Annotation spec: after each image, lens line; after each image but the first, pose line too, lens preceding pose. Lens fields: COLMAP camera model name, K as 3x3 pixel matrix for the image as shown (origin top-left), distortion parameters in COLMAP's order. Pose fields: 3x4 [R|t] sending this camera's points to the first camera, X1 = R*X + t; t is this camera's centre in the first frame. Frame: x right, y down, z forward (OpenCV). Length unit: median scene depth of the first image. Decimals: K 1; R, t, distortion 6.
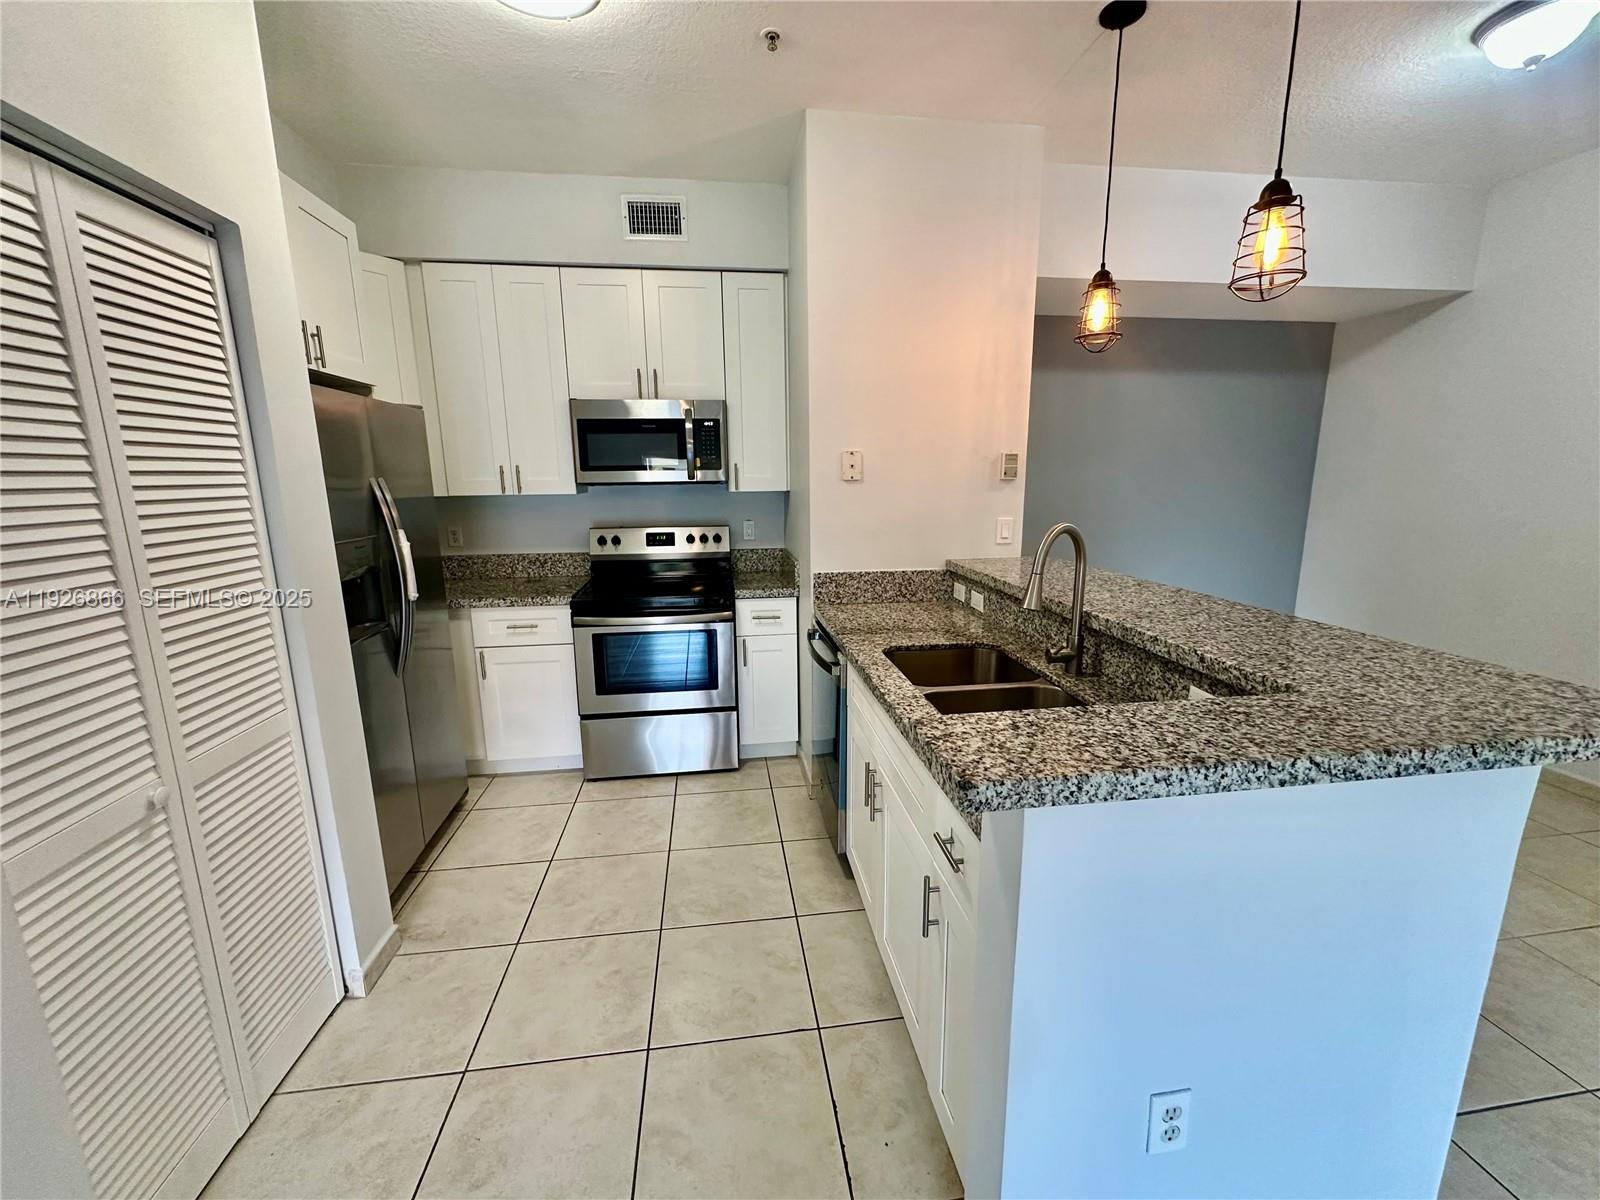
lens RADIAL K [[637.9, 0, 799.6], [0, 637.9, 599.8], [0, 0, 1]] dist [-0.002014, -0.000716]
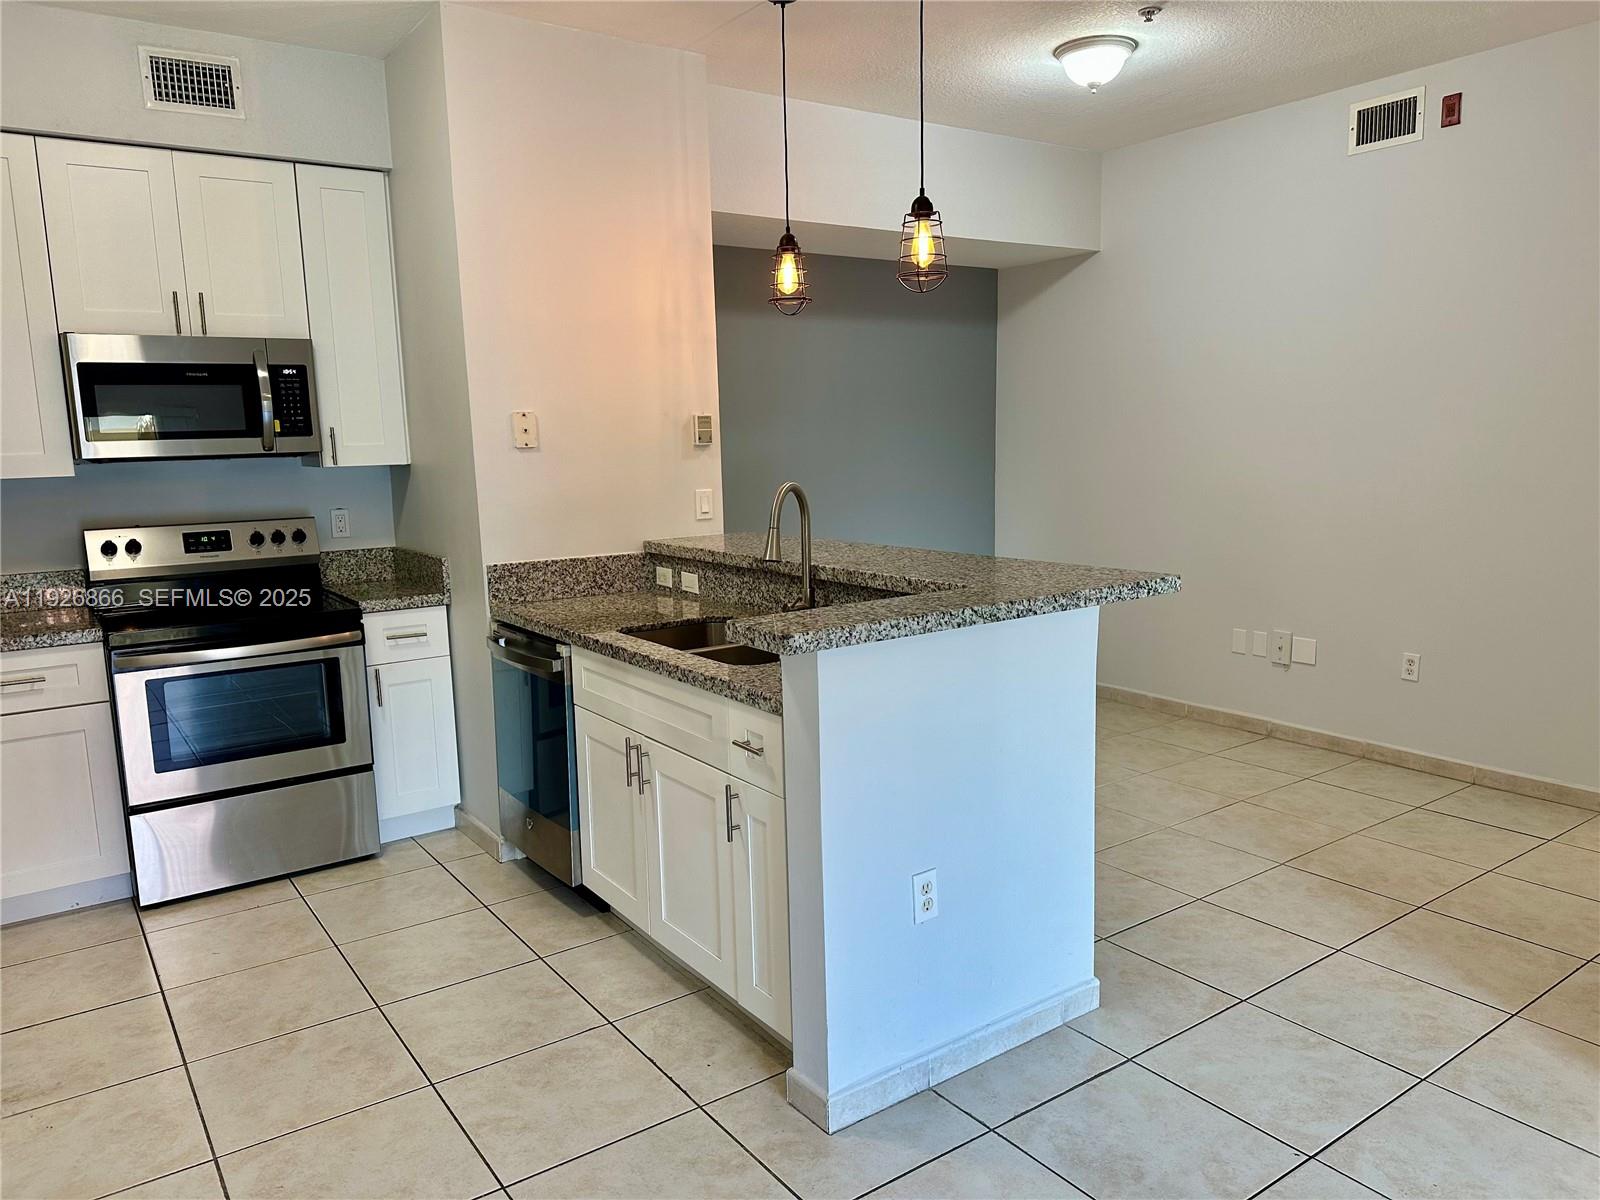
lens RADIAL K [[1105.6, 0, 807.6], [0, 1105.6, 613.1], [0, 0, 1]] dist [0.058953, -0.053116]
pose [[0.885562, -0.085748, 0.456538, -0.329491], [0.104795, 0.994357, -0.016511, 0.102836], [-0.452545, 0.062464, 0.889551, -0.507894]]
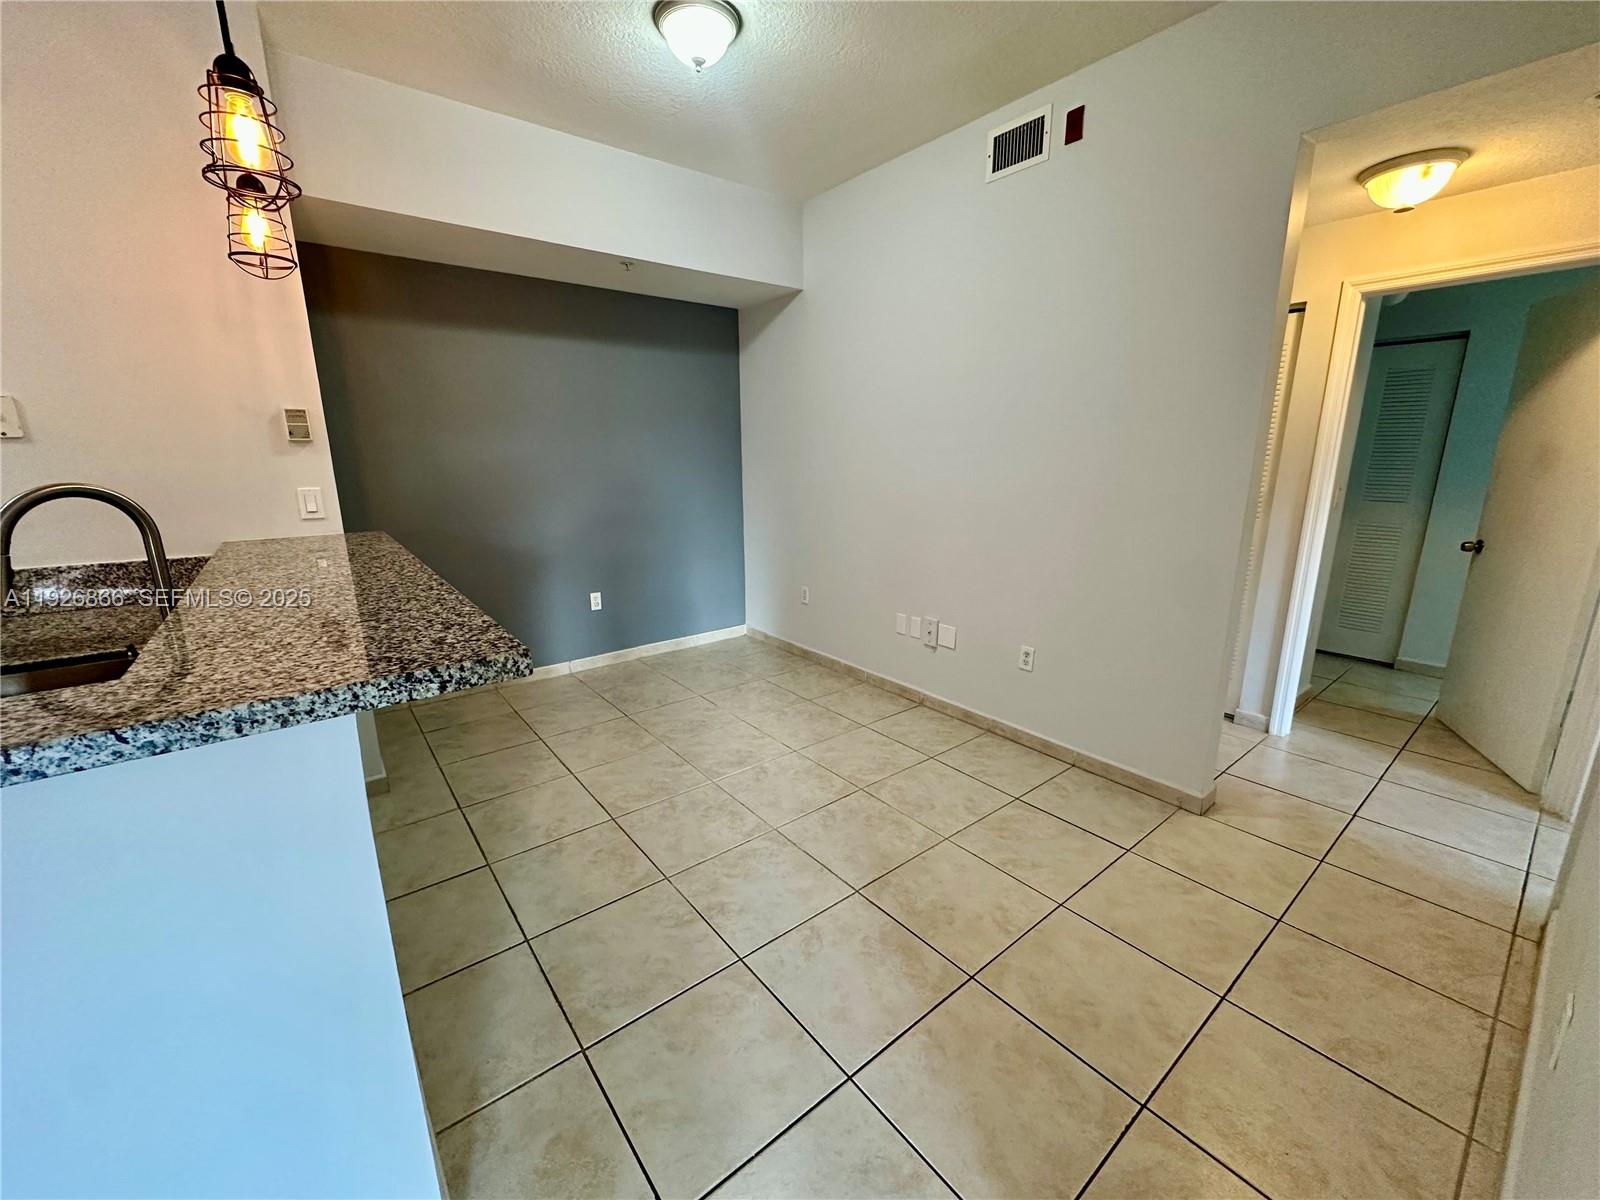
lens RADIAL K [[637.9, 0, 789.7], [0, 637.9, 604.1], [0, 0, 1]] dist [-0.002014, -0.000716]
pose [[0.863199, -0.111035, 0.492503, 0.576133], [0.093117, 0.993794, 0.060846, 0.040953], [-0.496203, -0.006662, 0.868181, -0.048305]]
